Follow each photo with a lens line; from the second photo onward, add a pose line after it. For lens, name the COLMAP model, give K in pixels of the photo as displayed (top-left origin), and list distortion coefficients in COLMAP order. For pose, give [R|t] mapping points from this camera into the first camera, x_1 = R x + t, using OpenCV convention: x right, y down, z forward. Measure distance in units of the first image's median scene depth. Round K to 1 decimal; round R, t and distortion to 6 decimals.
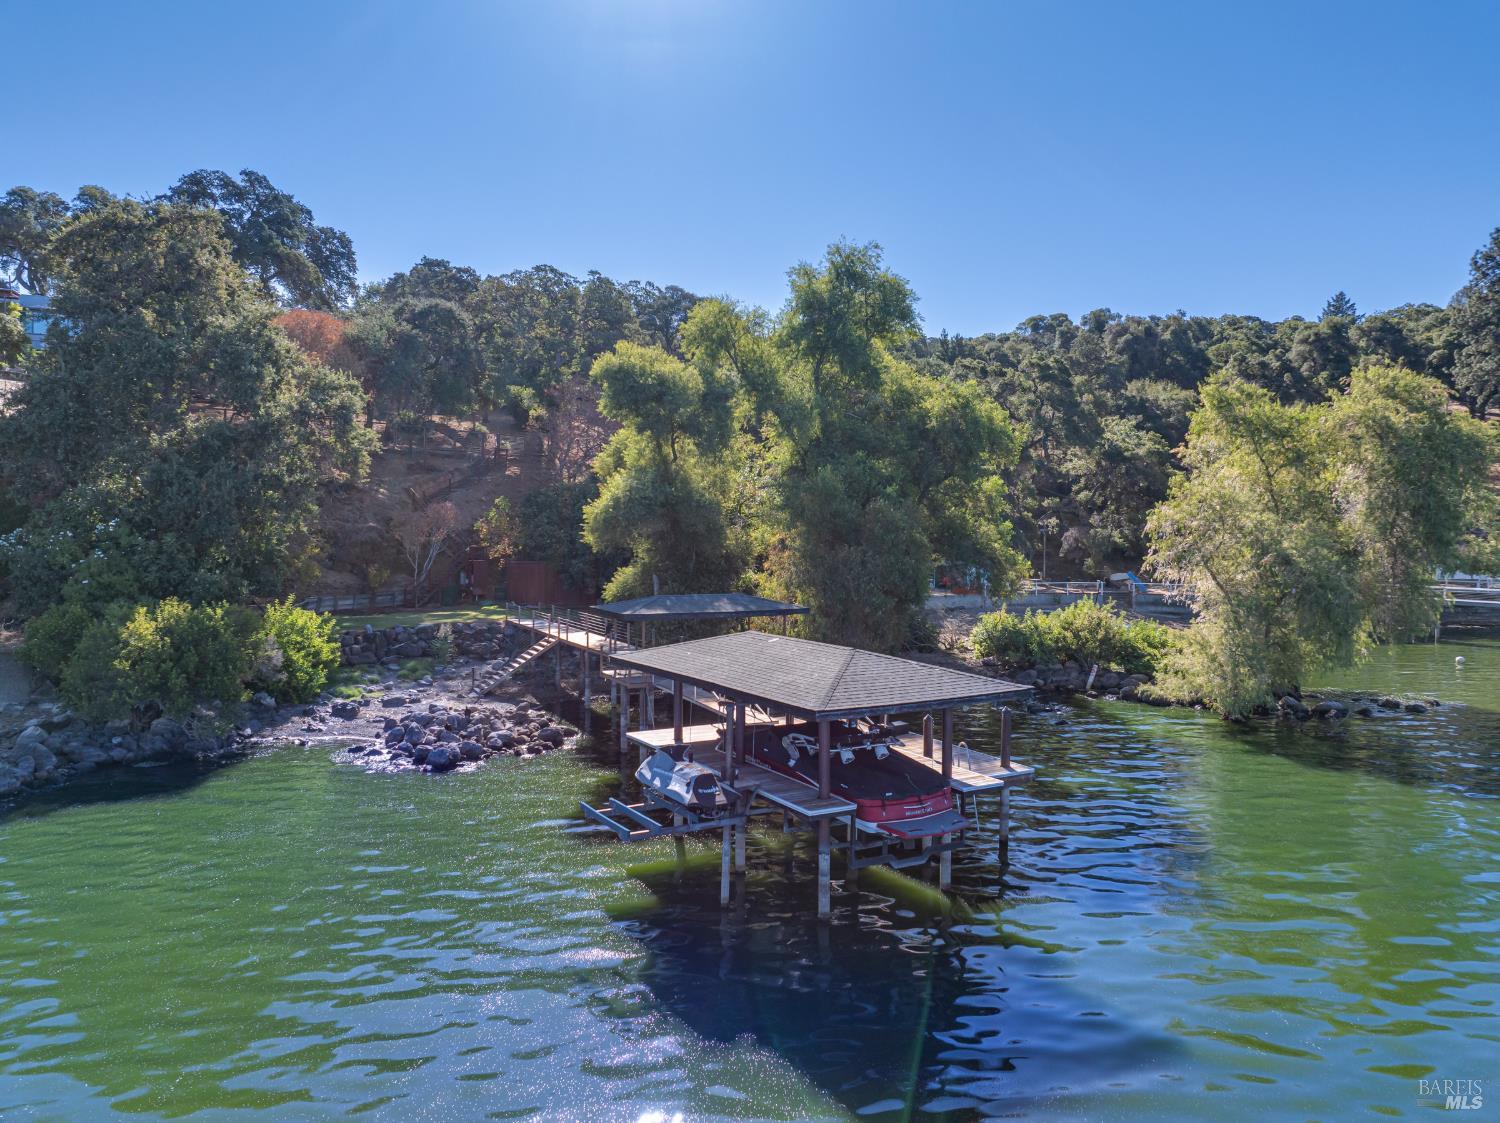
lens RADIAL K [[1084.3, 0, 763.1], [0, 1084.3, 556.1], [0, 0, 1]] dist [-0.039114, 0.005380]
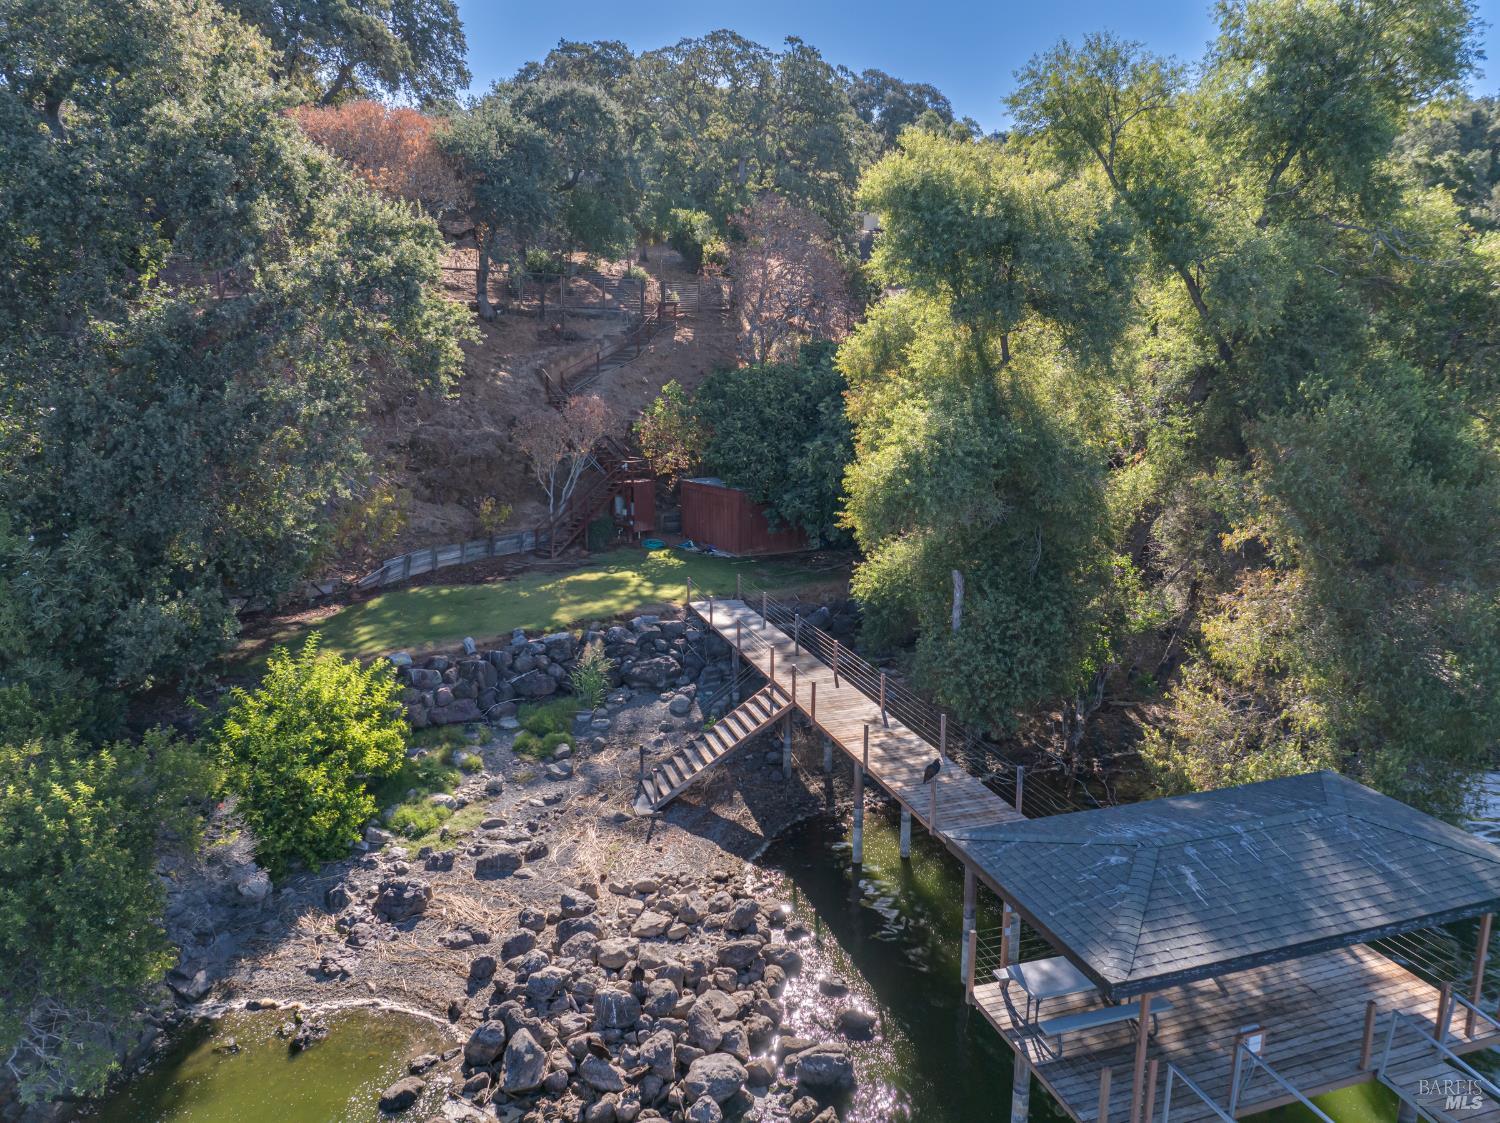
lens RADIAL K [[1081.2, 0, 750.0], [0, 1081.2, 561.5], [0, 0, 1]] dist [-0.039621, 0.012875]
pose [[0.988890, 0.026213, -0.146317, -0.095251], [-0.000983, 0.985460, 0.169904, -0.062100], [0.148643, -0.167873, 0.974538, 0.342304]]
